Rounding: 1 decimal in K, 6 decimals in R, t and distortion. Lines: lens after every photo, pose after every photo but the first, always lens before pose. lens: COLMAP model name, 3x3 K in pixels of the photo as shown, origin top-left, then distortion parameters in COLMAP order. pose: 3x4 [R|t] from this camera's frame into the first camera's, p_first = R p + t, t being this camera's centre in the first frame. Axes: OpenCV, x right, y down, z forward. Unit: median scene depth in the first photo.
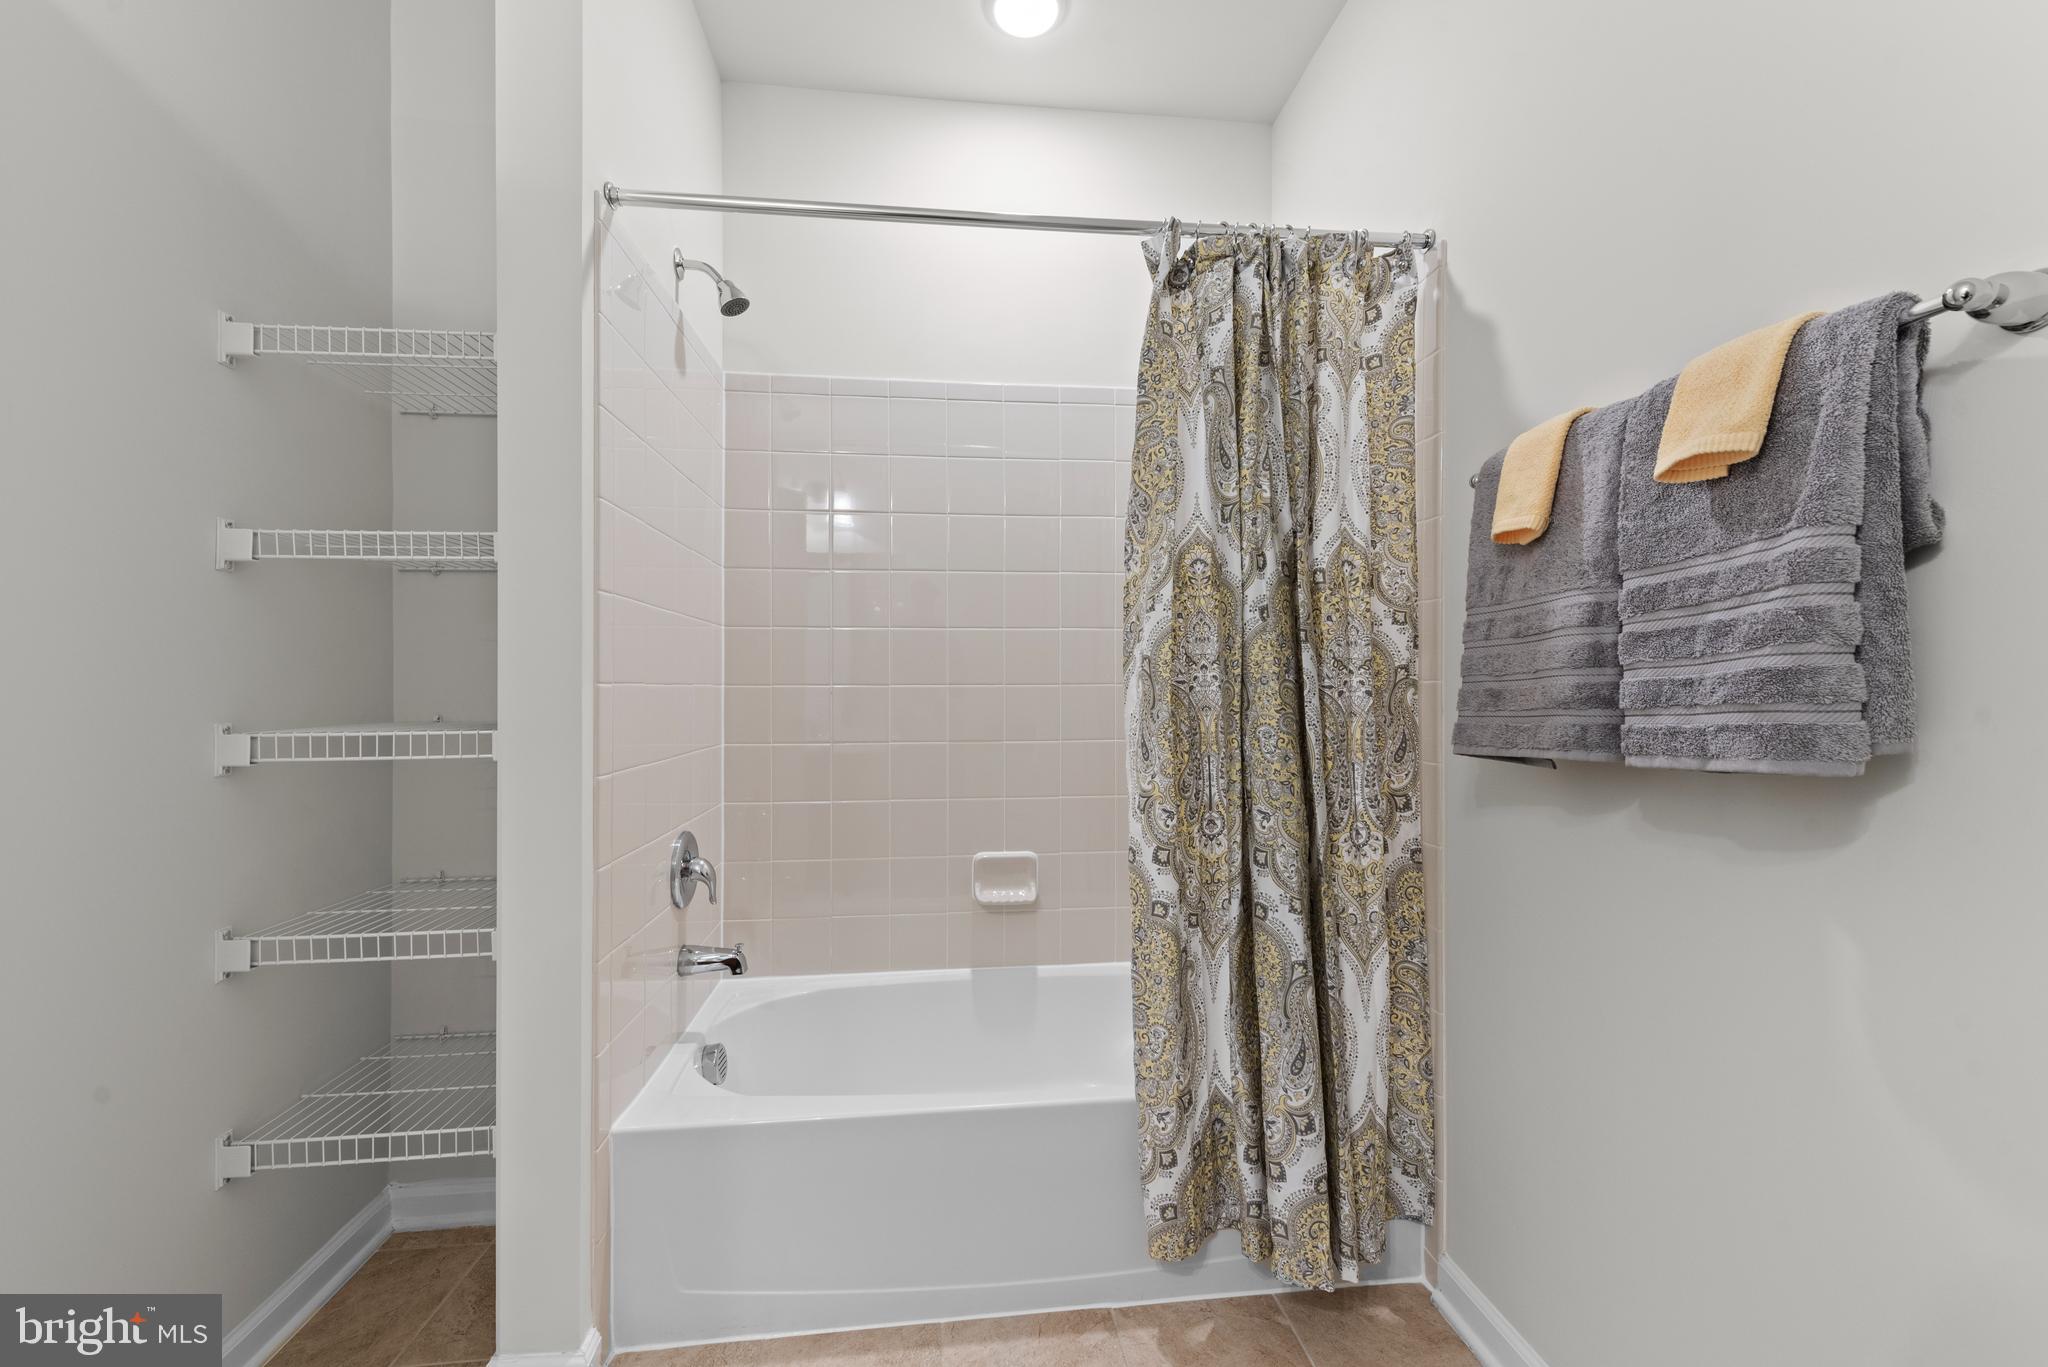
lens RADIAL K [[801.7, 0, 1024.0], [0, 801.7, 683.5], [0, 0, 1]] dist [0.023754, -0.008399]
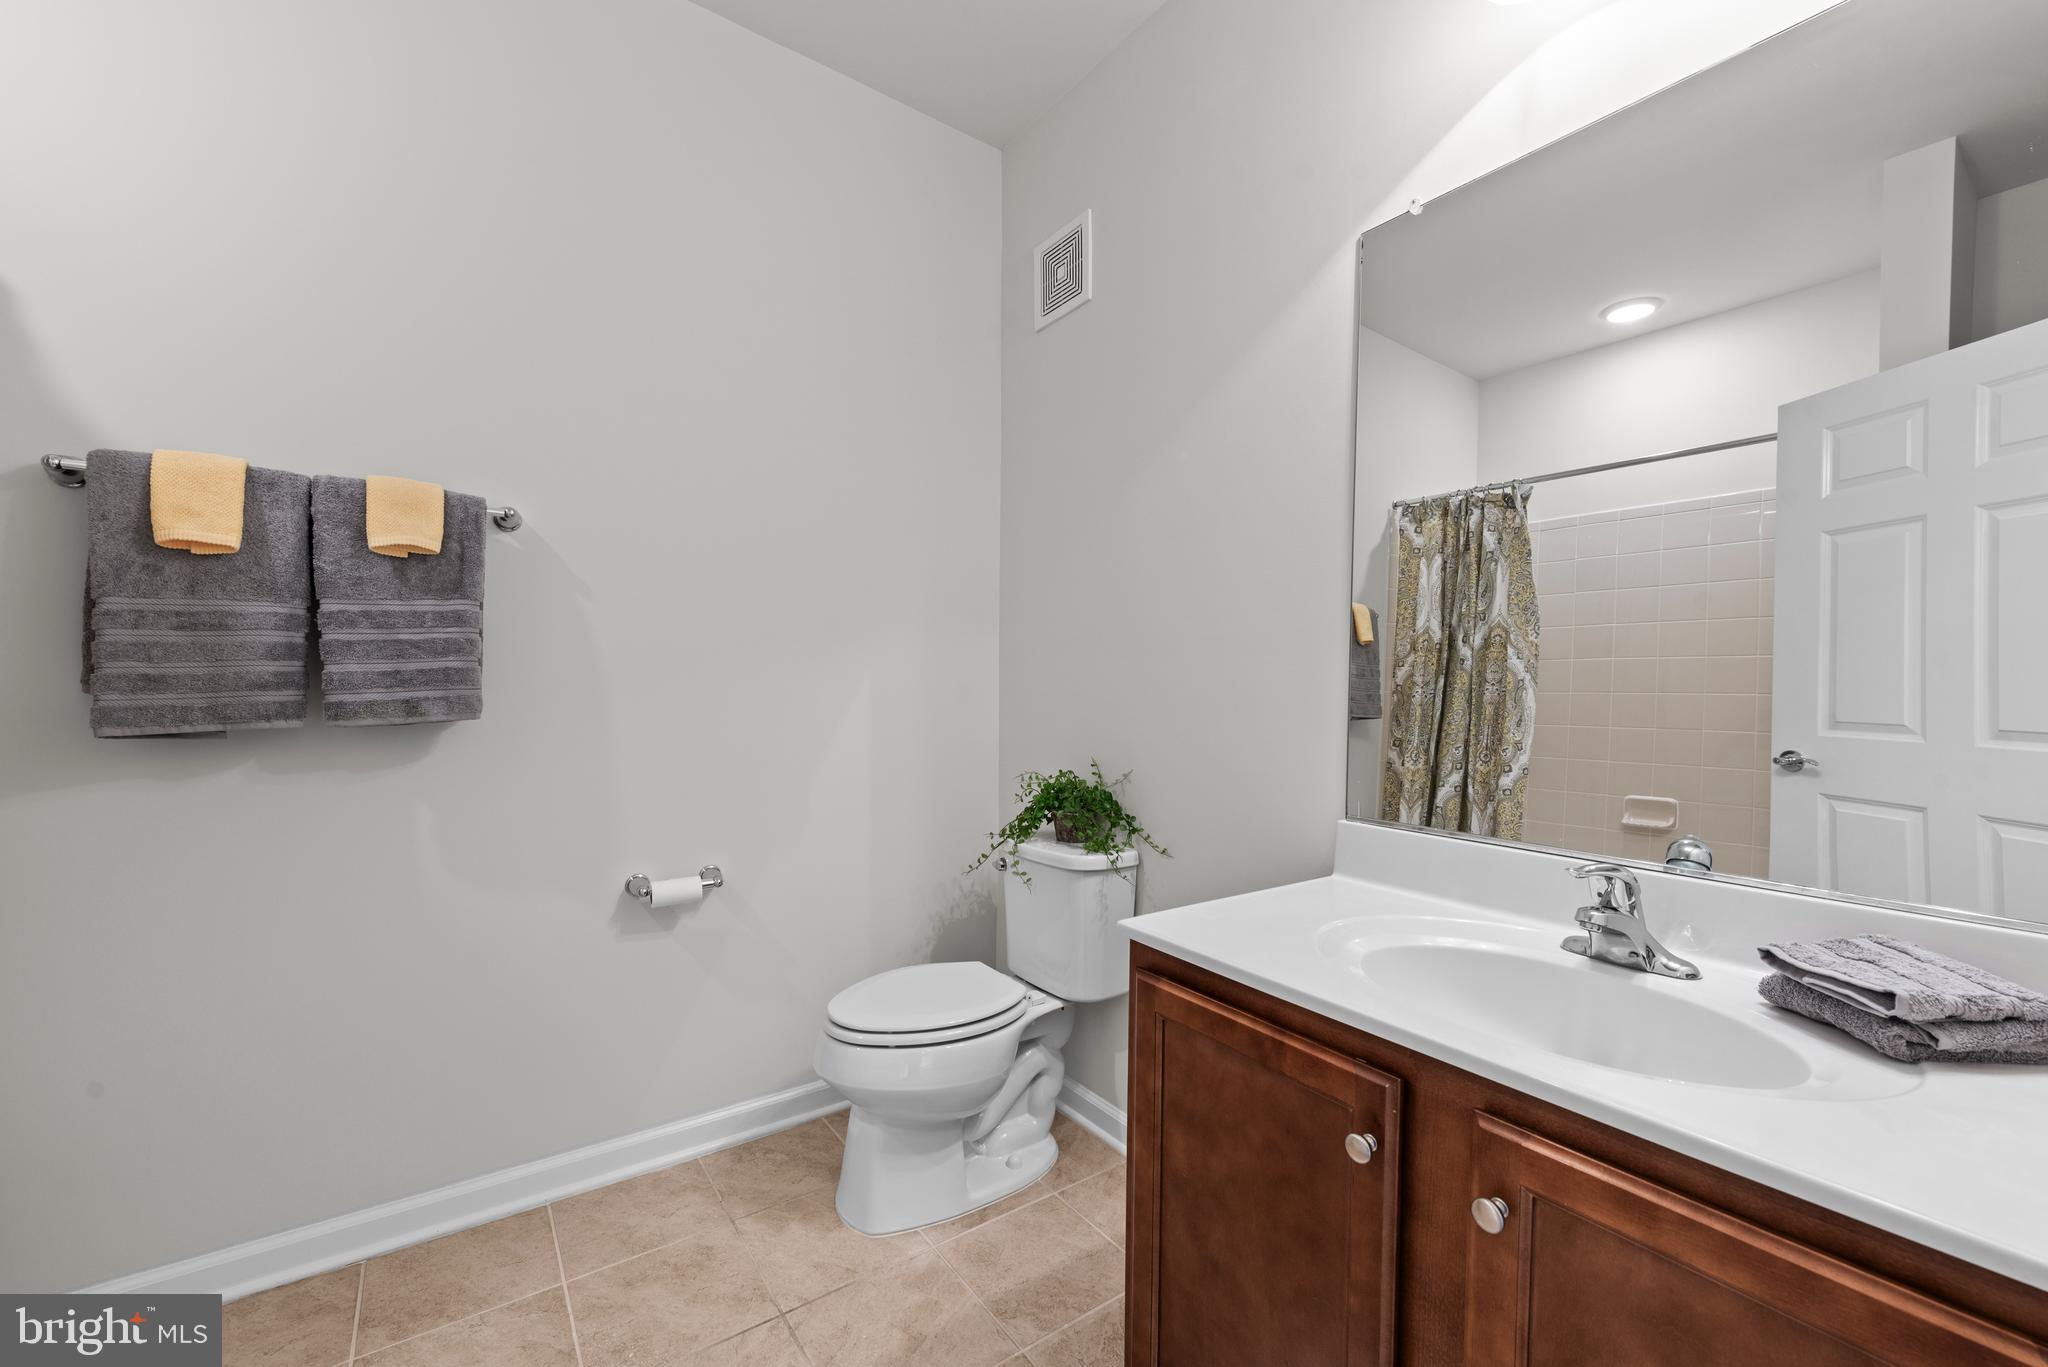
lens RADIAL K [[801.7, 0, 1024.0], [0, 801.7, 683.5], [0, 0, 1]] dist [0.023754, -0.008399]
pose [[-0.497104, -0.002733, 0.867686, -1.260705], [-0.018085, 0.999810, -0.007212, 0.007999], [-0.867502, -0.019277, -0.497060, 0.651721]]
